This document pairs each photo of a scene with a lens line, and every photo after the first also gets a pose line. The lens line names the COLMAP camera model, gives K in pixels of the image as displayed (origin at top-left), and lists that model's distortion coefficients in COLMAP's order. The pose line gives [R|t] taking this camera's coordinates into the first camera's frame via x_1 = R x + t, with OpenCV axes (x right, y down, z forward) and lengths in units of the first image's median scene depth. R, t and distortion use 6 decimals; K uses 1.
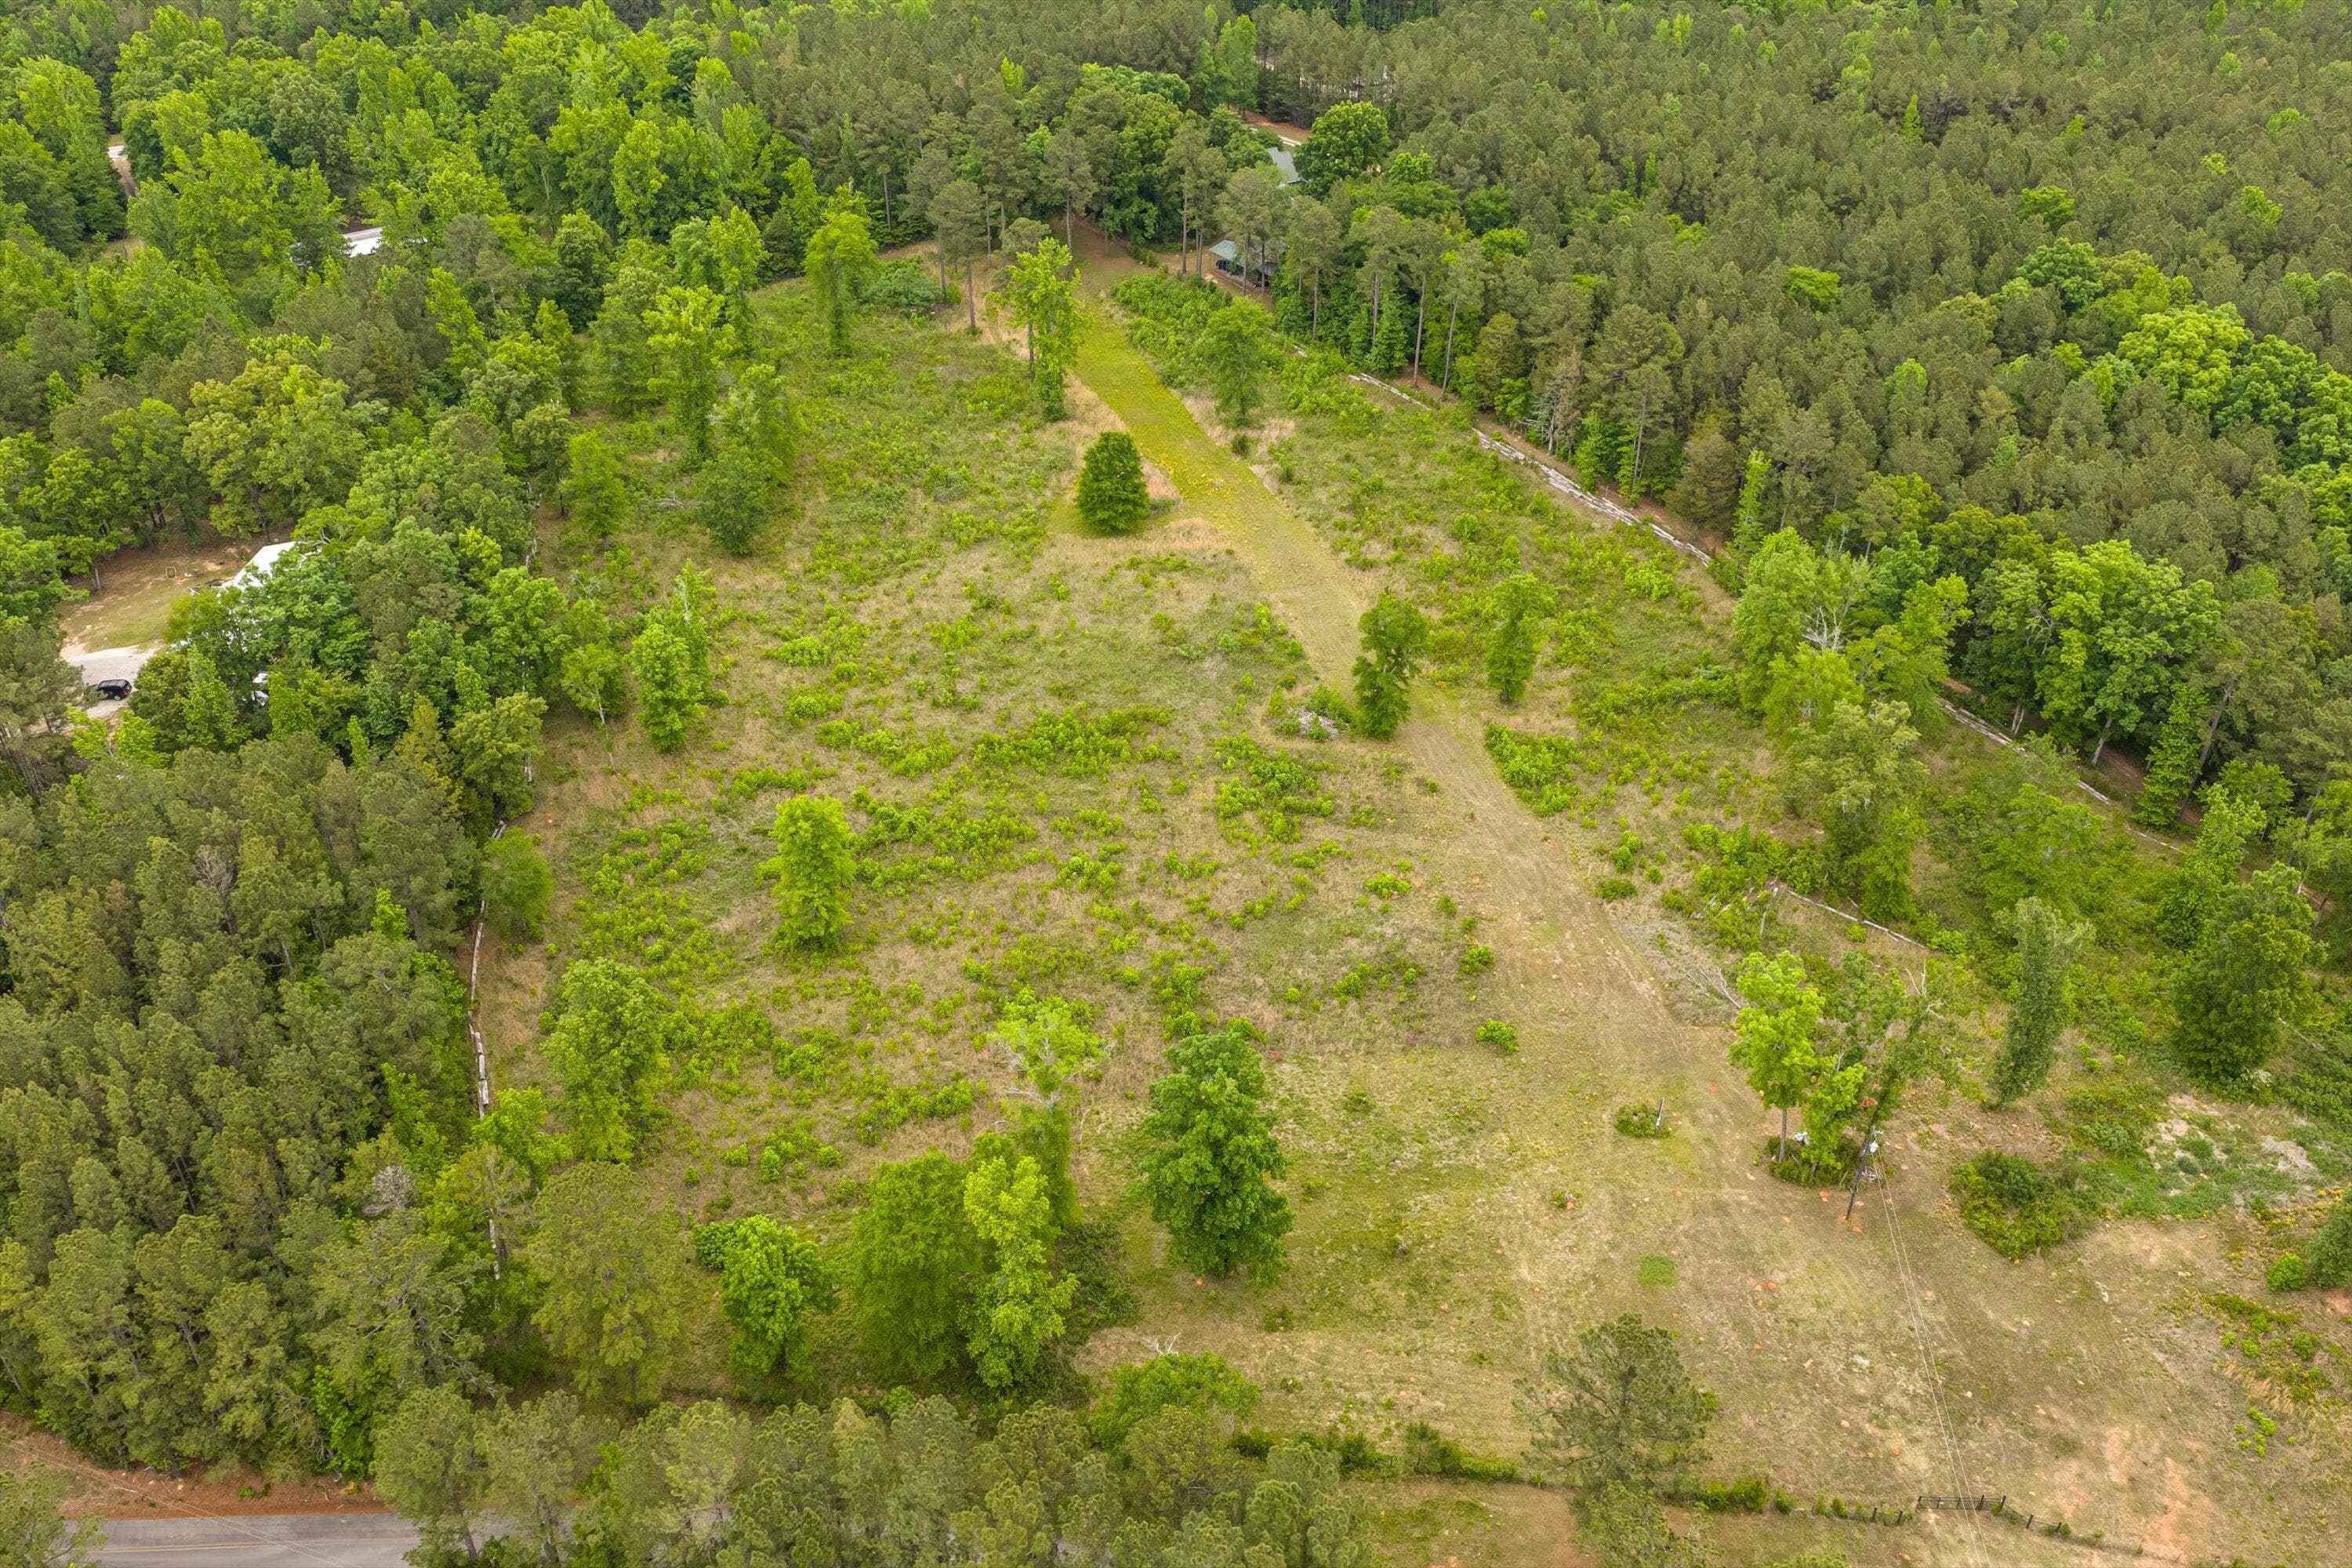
lens RADIAL K [[1946.2, 0, 1173.4], [0, 1946.2, 795.9], [0, 0, 1]] dist [0.024620, -0.042837]
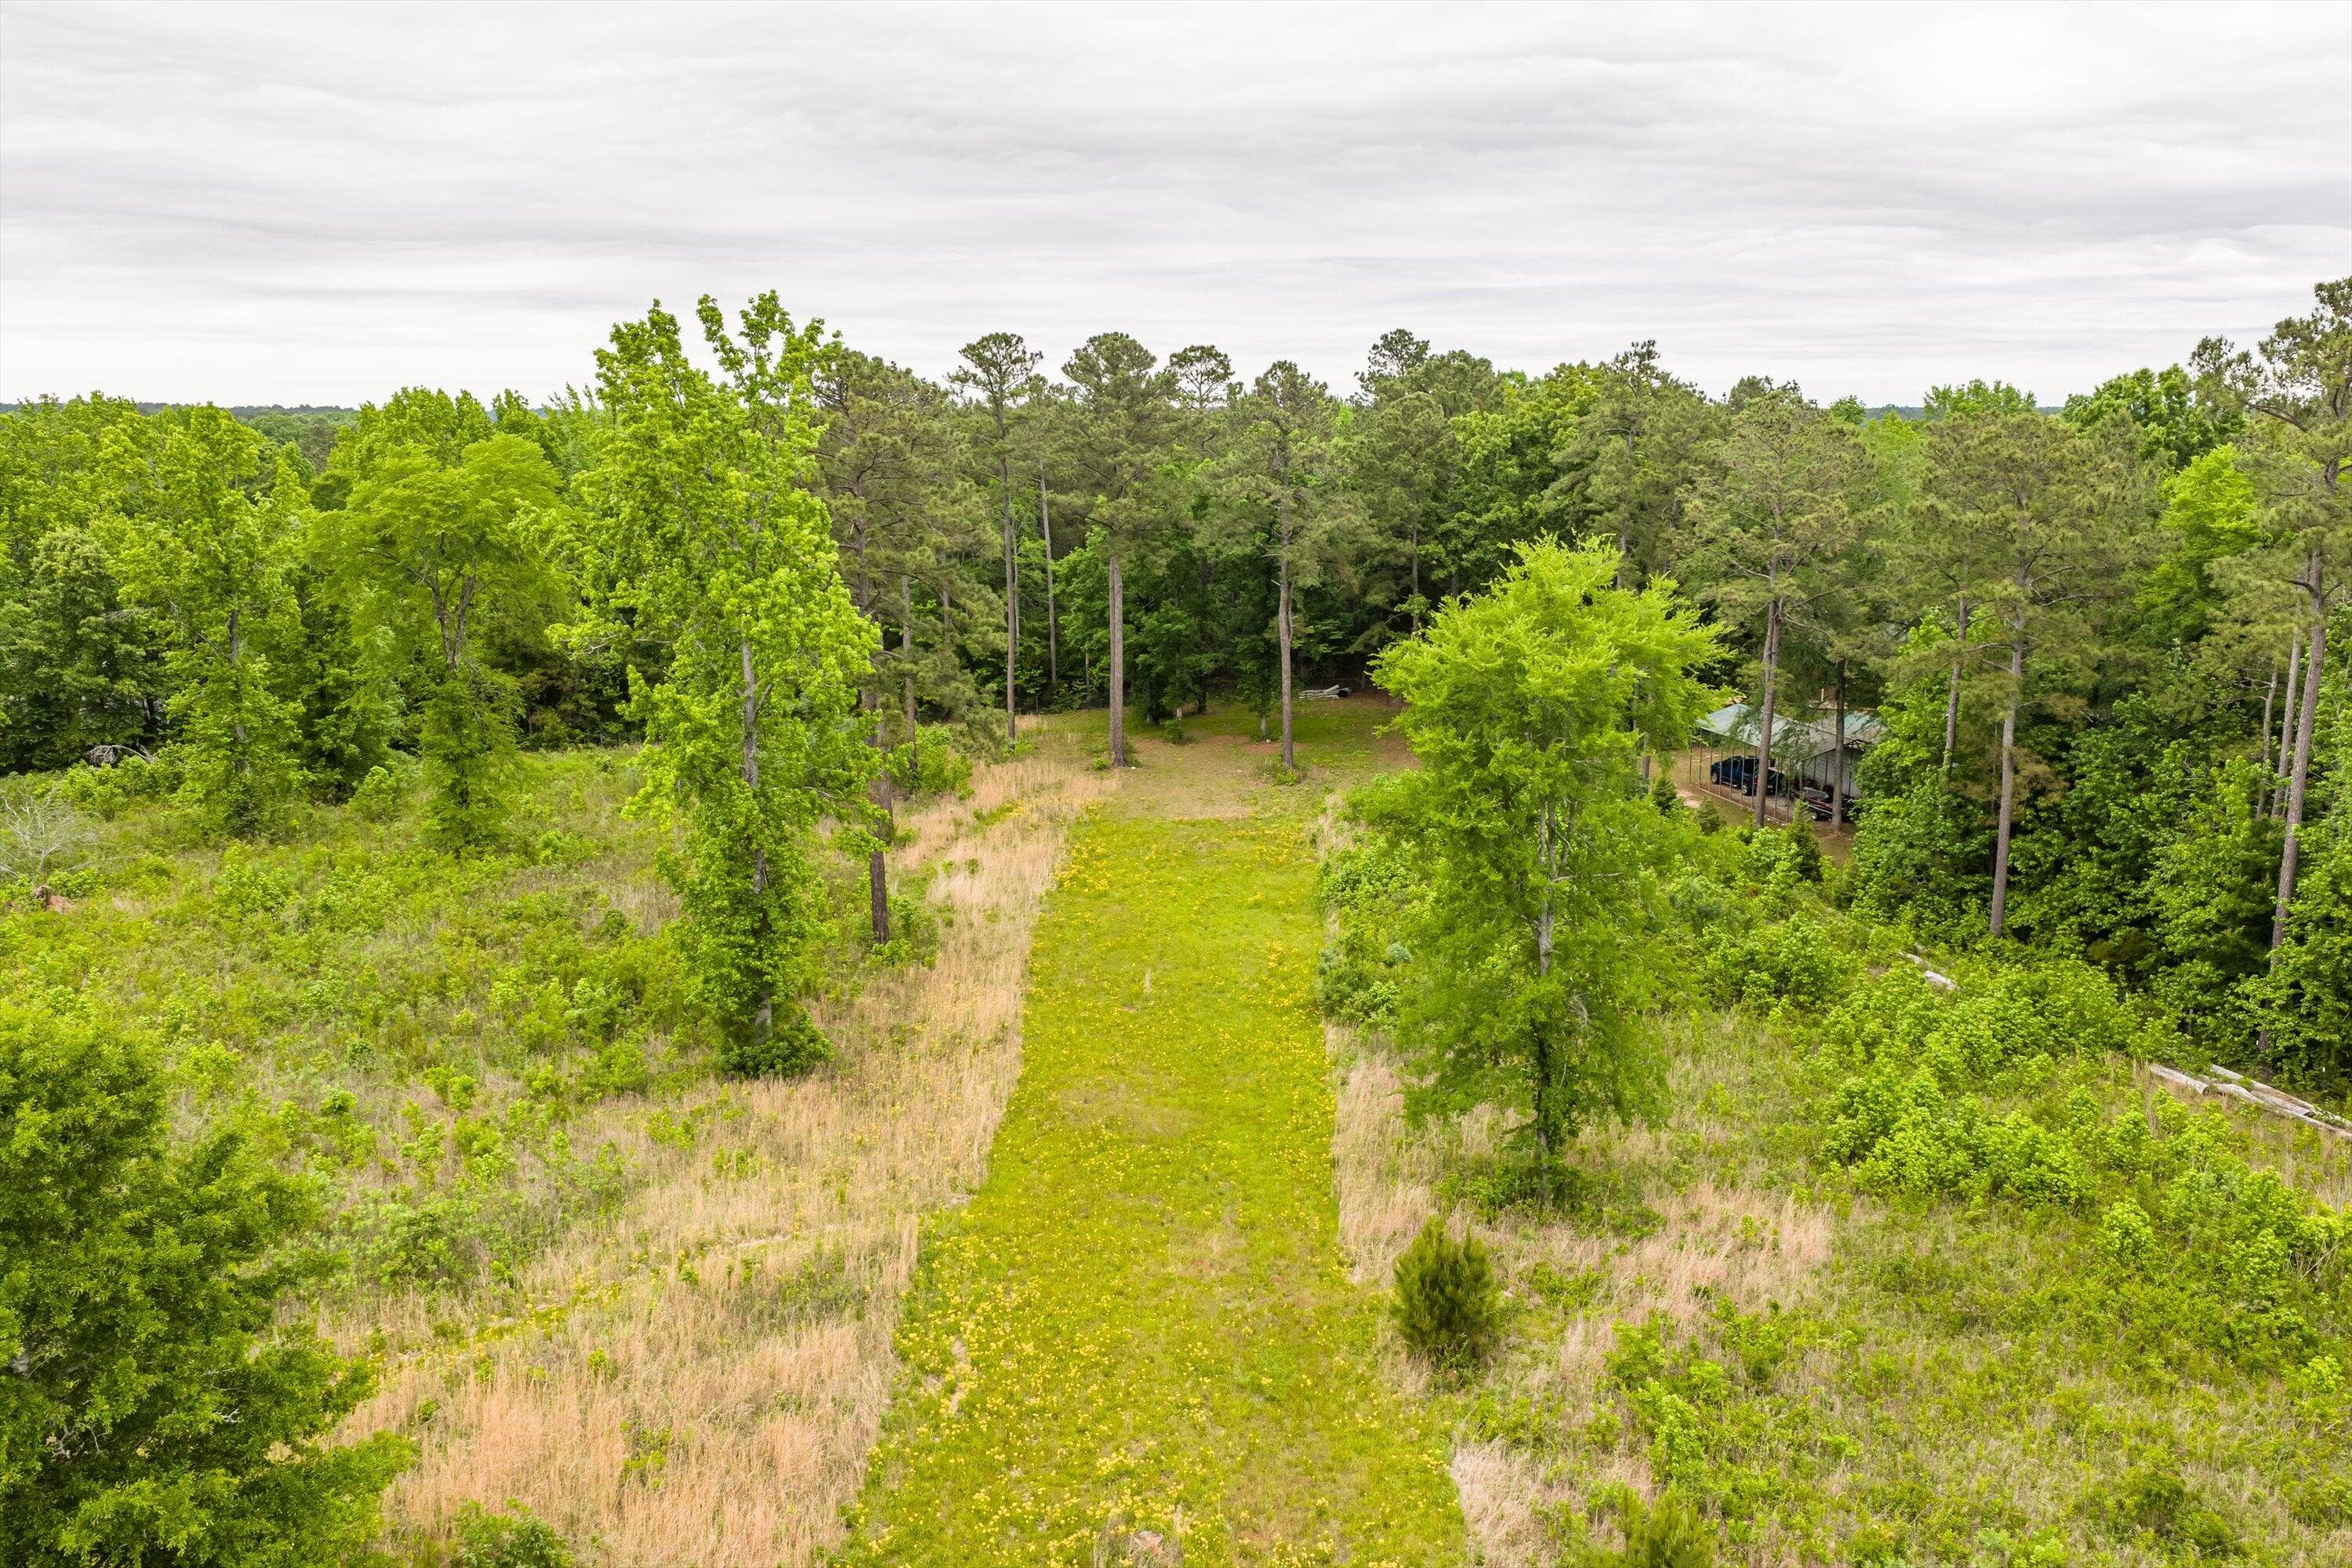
lens RADIAL K [[1946.2, 0, 1180.4], [0, 1946.2, 799.1], [0, 0, 1]] dist [0.024620, -0.042837]
pose [[0.933292, 0.063214, -0.353512, 0.073372], [-0.197766, 0.912141, -0.359009, -0.163554], [0.299758, 0.404973, 0.863795, 0.878026]]
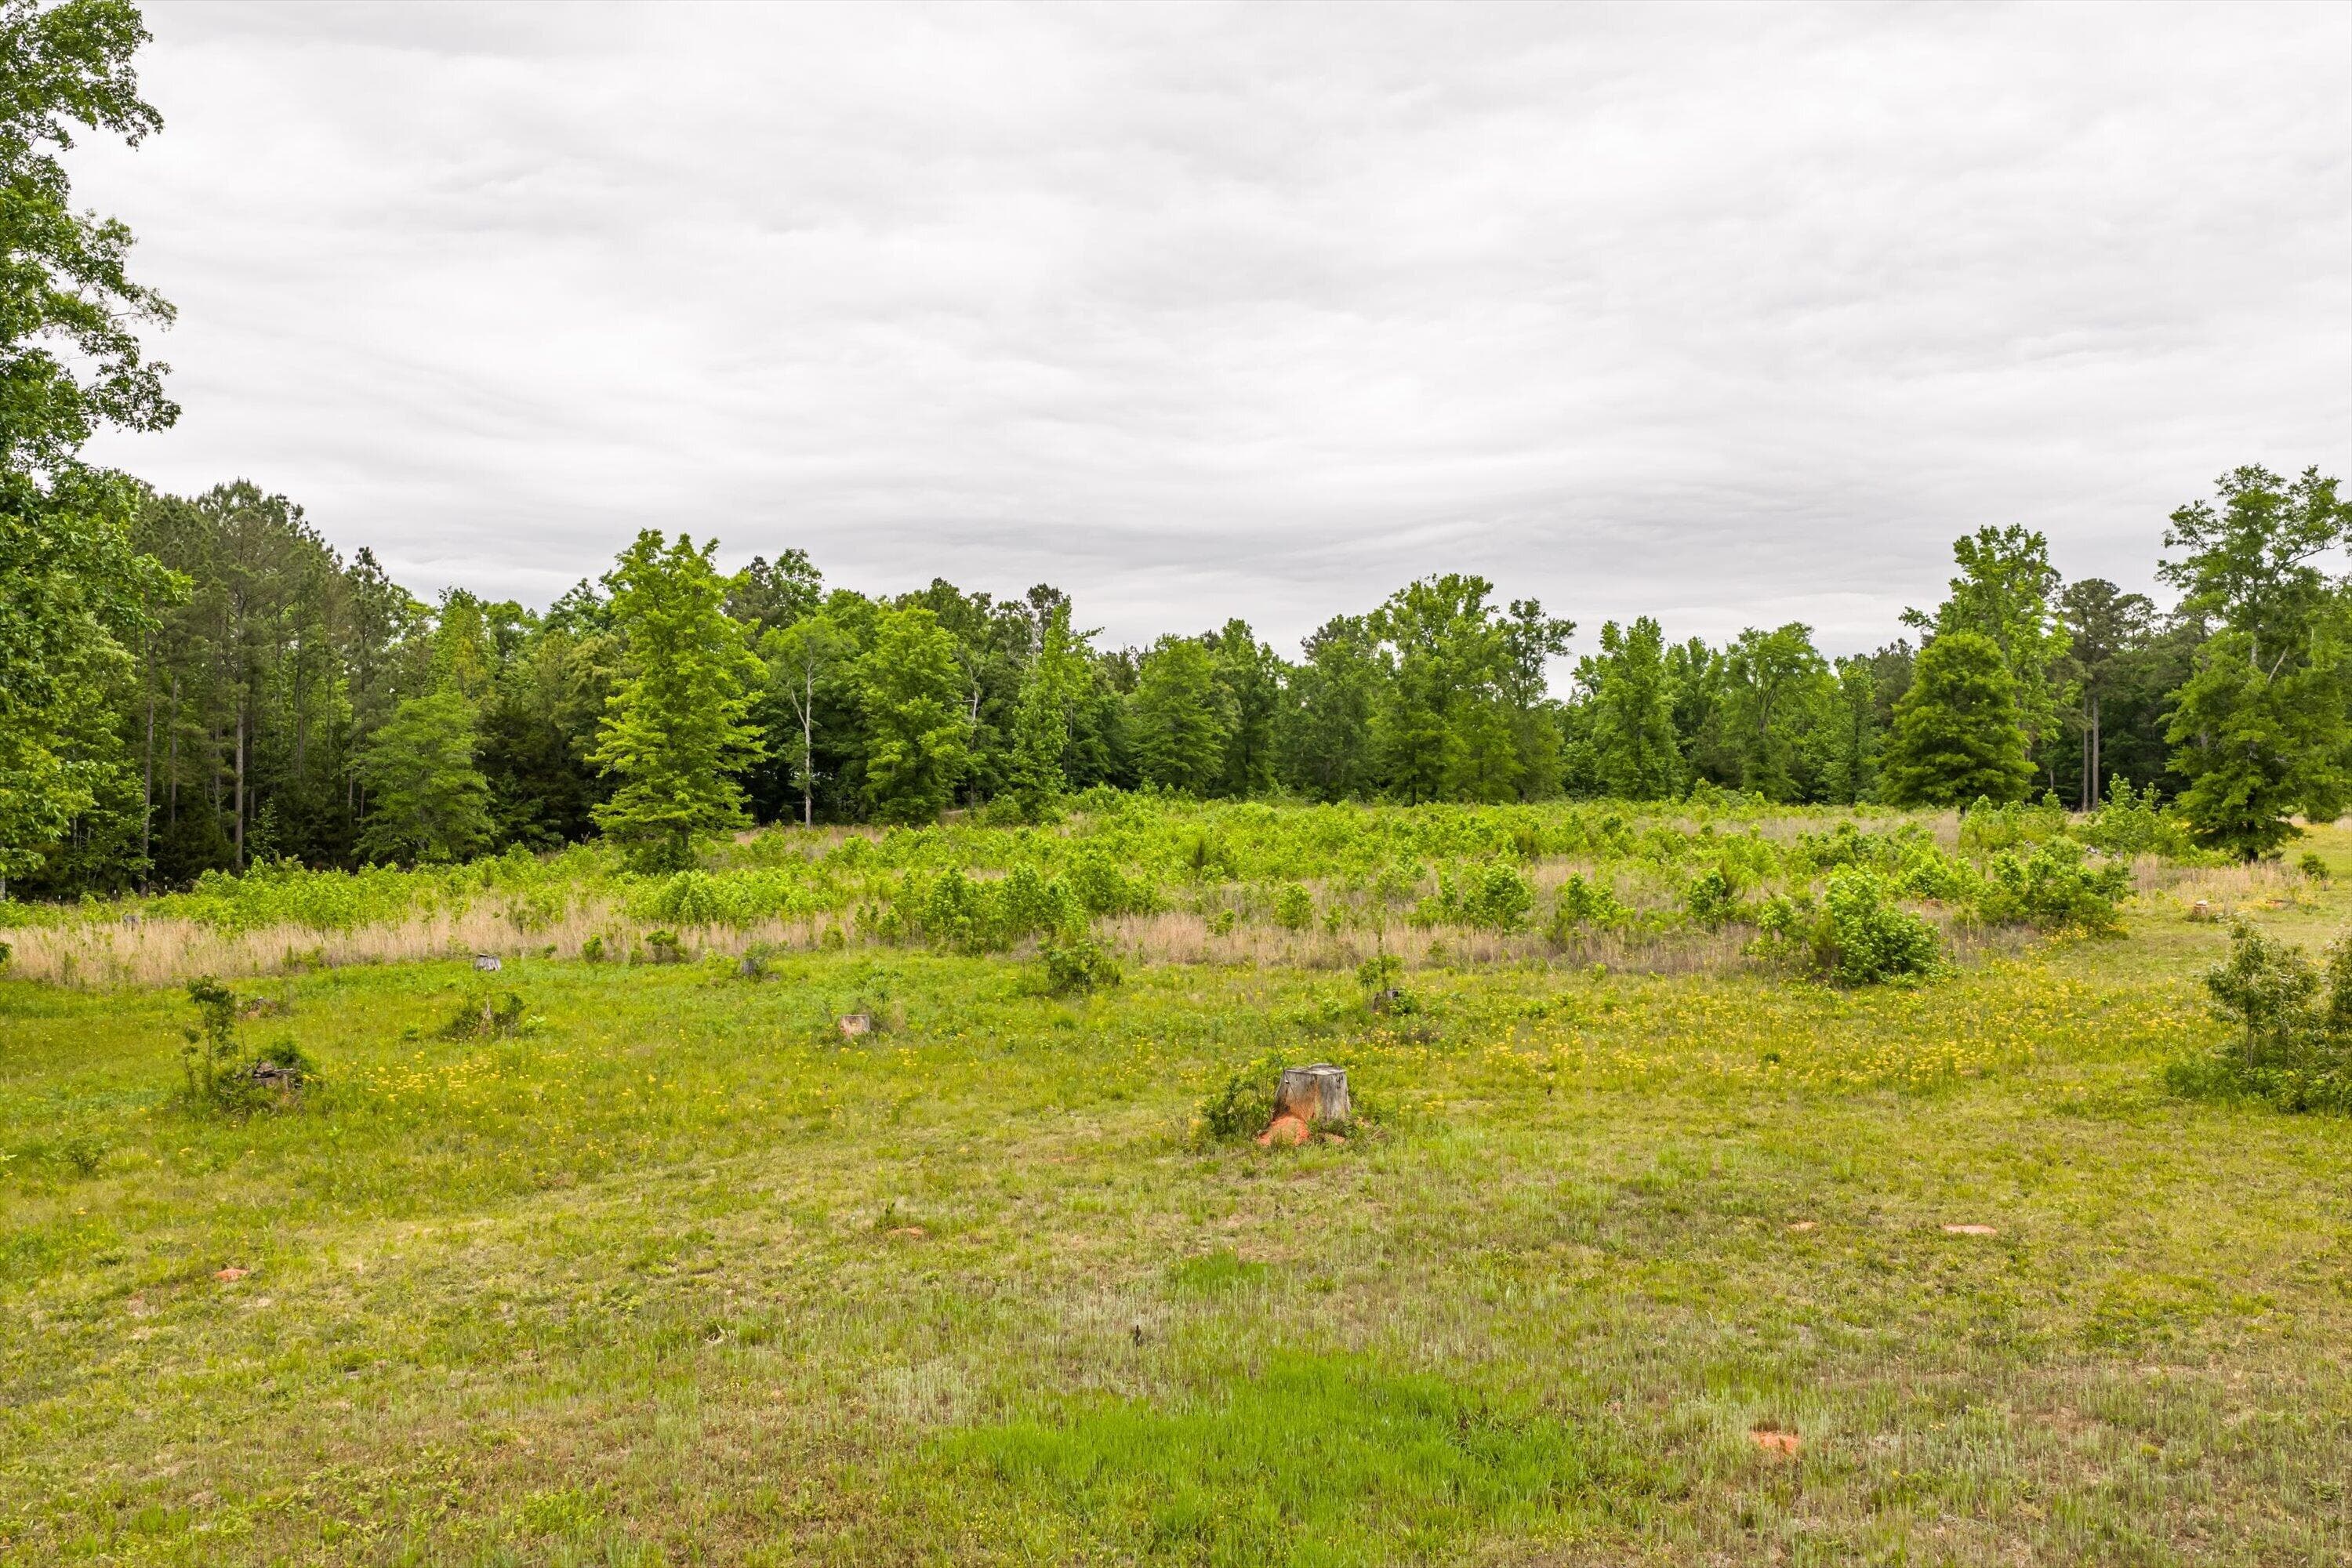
lens RADIAL K [[1946.2, 0, 1177.5], [0, 1946.2, 809.5], [0, 0, 1]] dist [0.024620, -0.042837]
pose [[0.732042, -0.003268, -0.681251, 0.171430], [-0.379934, 0.828079, -0.412233, 0.151156], [0.565477, 0.560603, 0.604947, 0.553151]]
